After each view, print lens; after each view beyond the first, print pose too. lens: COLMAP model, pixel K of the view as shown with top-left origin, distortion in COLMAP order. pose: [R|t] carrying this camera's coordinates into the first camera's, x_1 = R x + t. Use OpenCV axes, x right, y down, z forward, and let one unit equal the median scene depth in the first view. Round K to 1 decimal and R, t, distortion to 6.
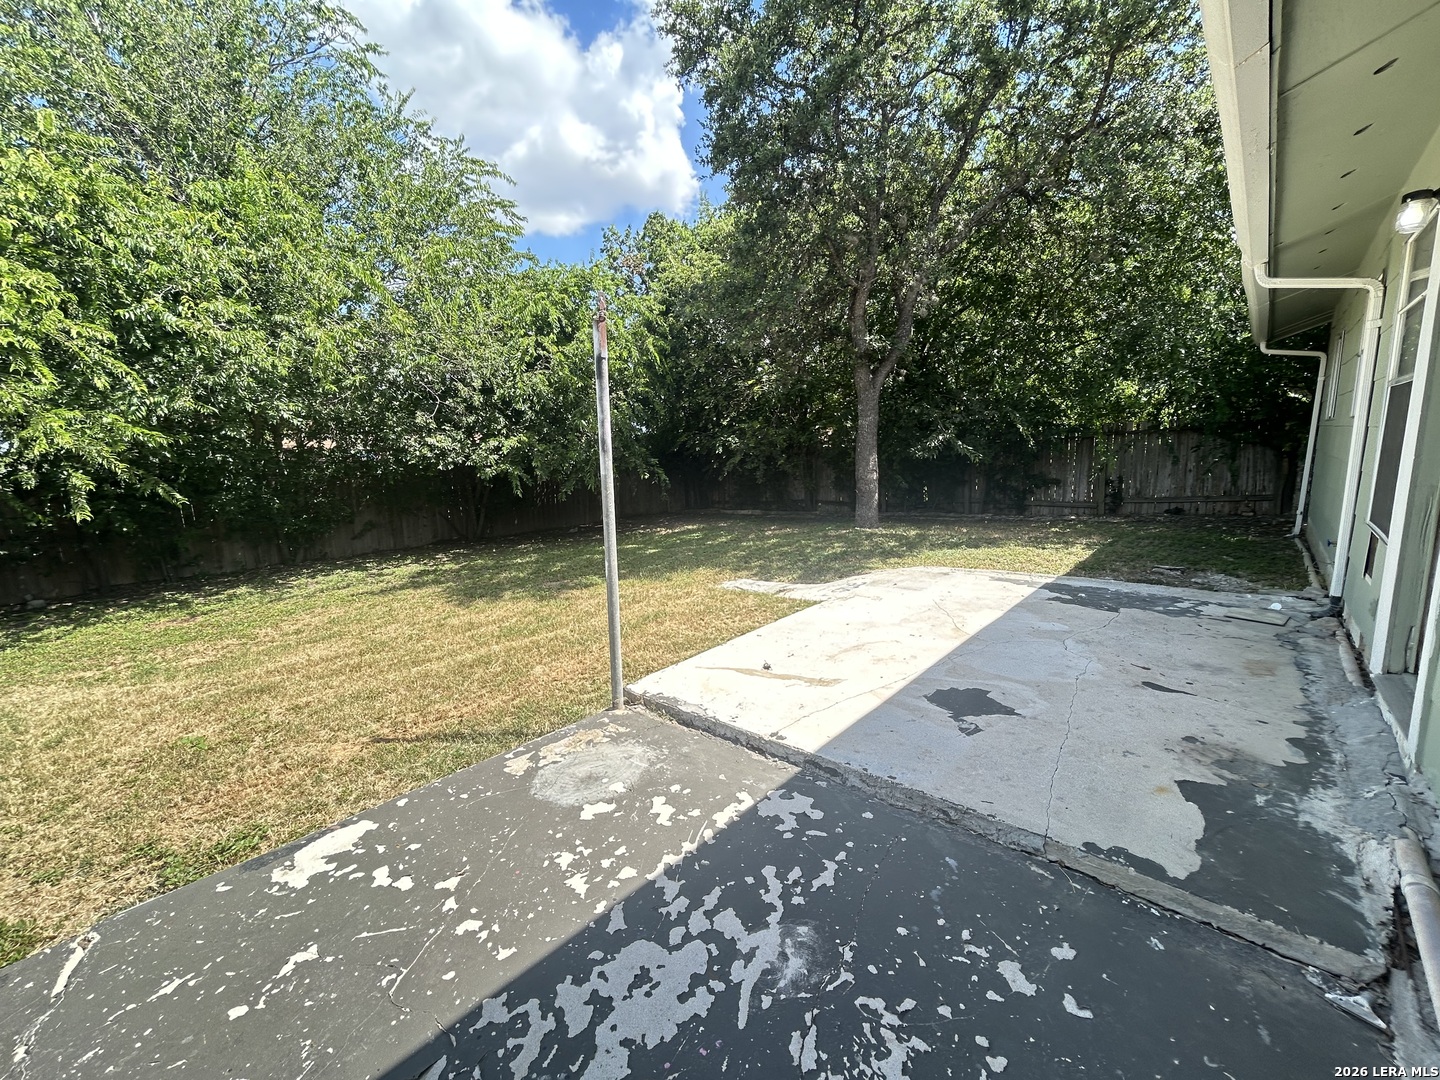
lens RADIAL K [[581.3, 0, 718.2], [0, 581.3, 539.6], [0, 0, 1]] dist [0.002553, 0.000488]
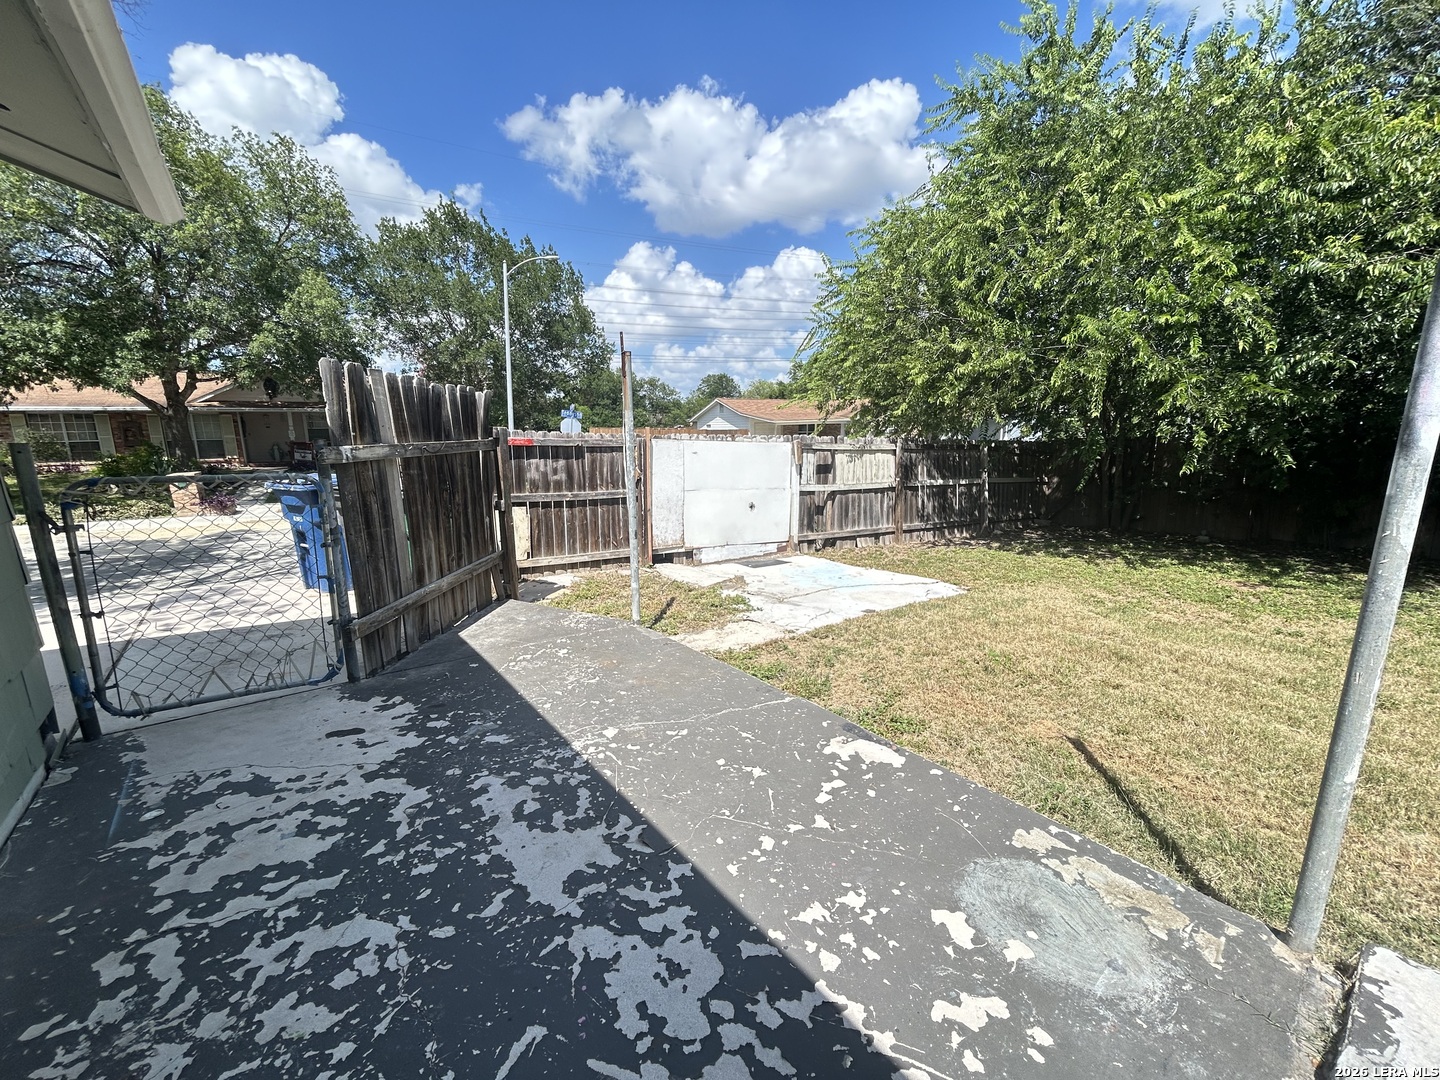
lens RADIAL K [[581.3, 0, 717.1], [0, 581.3, 543.6], [0, 0, 1]] dist [0.002553, 0.000488]
pose [[-0.153688, 0.223040, -0.962618, 0.594541], [-0.136119, 0.960125, 0.244194, -0.194165], [0.978699, 0.168560, -0.117200, 0.946805]]
